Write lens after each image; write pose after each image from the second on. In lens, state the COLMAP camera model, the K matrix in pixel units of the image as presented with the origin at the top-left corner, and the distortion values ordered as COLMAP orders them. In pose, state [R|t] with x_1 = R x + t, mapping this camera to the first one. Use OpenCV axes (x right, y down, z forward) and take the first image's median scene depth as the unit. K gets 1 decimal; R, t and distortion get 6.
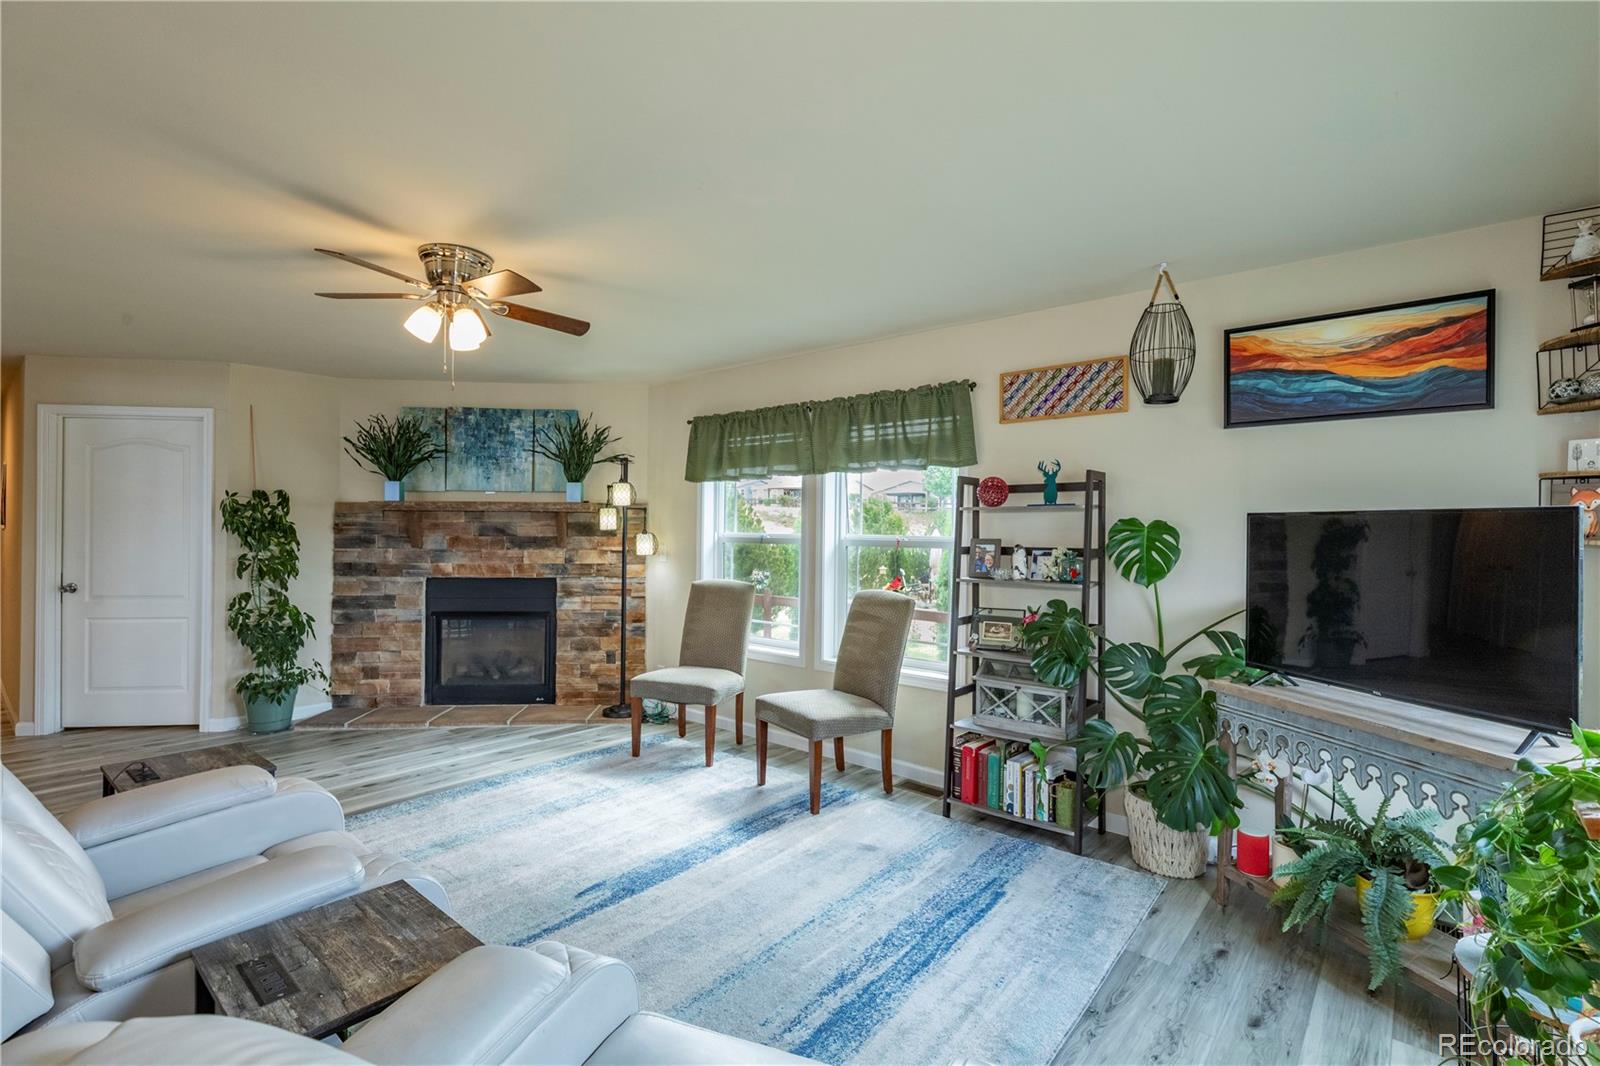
lens RADIAL K [[735.8, 0, 806.4], [0, 735.8, 529.6], [0, 0, 1]] dist [0.004417, 0.000171]
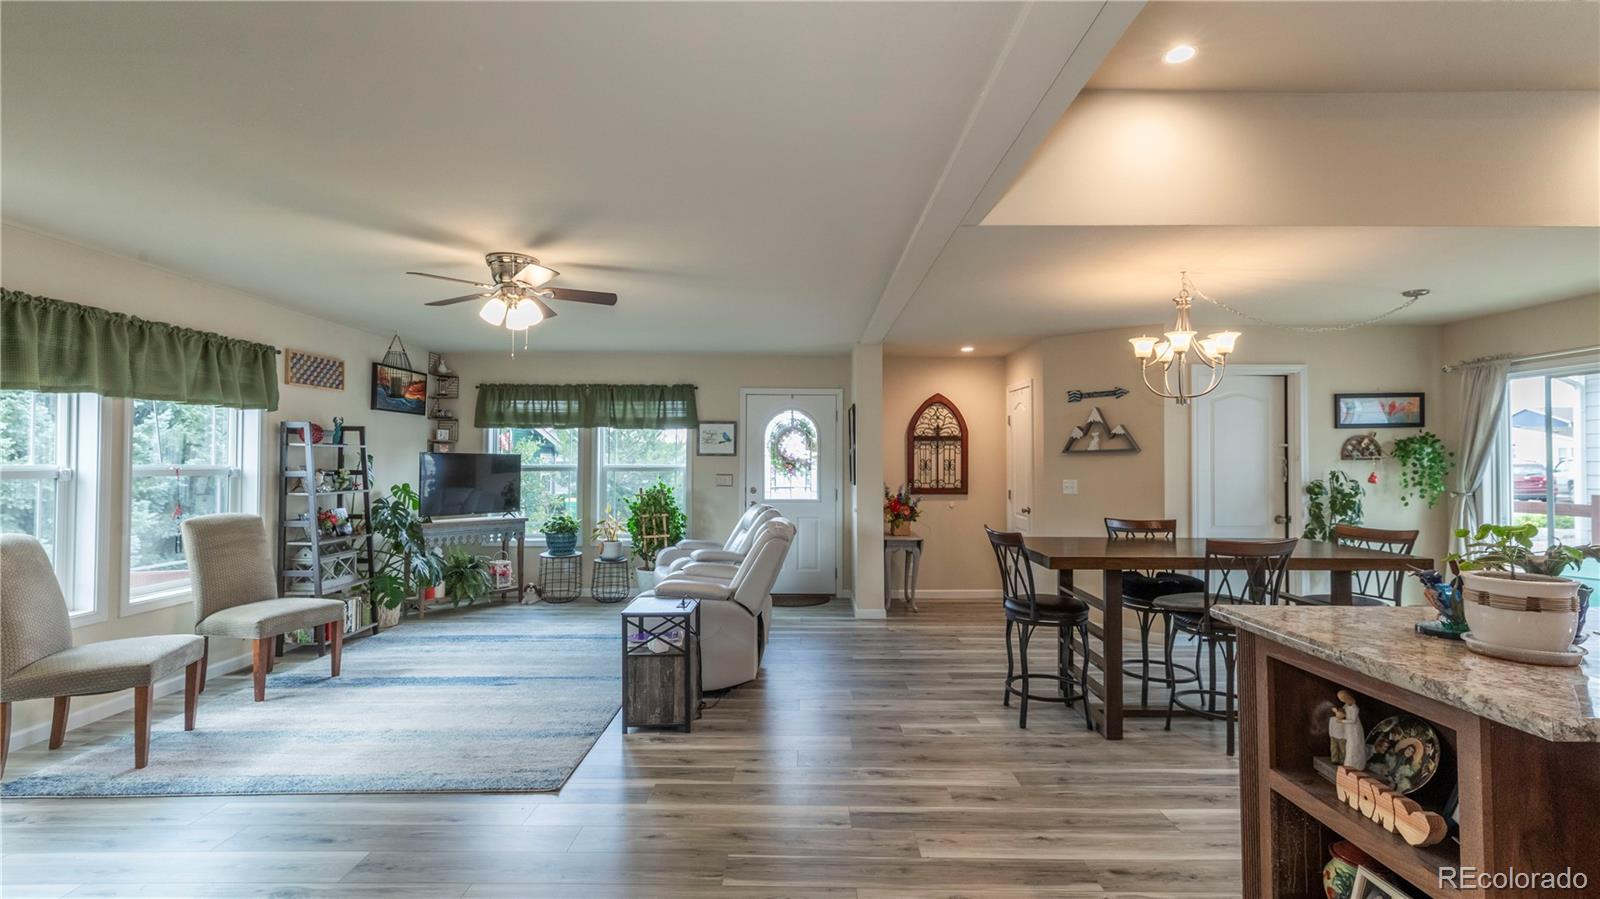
lens RADIAL K [[710.9, 0, 805.5], [0, 710.9, 446.7], [0, 0, 1]] dist [0.003823, -0.001191]
pose [[-0.648902, 0.004316, 0.760860, -0.990203], [-0.010365, 0.999841, -0.014511, -0.009489], [-0.760801, -0.017303, -0.648754, 0.782871]]
